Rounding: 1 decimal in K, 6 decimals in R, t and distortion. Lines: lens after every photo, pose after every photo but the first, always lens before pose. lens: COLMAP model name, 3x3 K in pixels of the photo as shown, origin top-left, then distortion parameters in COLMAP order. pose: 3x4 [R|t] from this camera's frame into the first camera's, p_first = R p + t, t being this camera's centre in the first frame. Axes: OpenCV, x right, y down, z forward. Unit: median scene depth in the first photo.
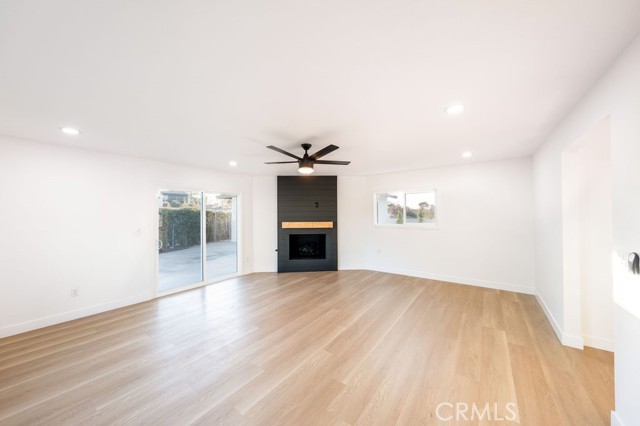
lens RADIAL K [[223.1, 0, 320.0], [0, 223.1, 213.0], [0, 0, 1]] dist [-0.000297, 0.000014]
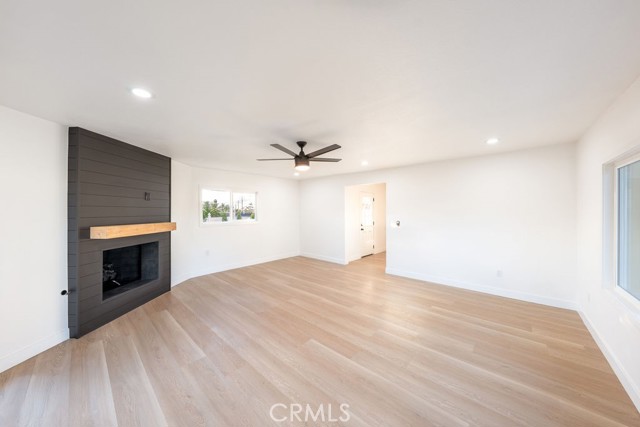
lens RADIAL K [[216.1, 0, 320.0], [0, 216.1, 213.5], [0, 0, 1]] dist [-0.001125, 0.000024]
pose [[0.097195, -0.001253, 0.995265, -0.649060], [-0.003637, 0.999992, 0.001614, 0.008913], [-0.995259, -0.003777, 0.097189, 0.510861]]
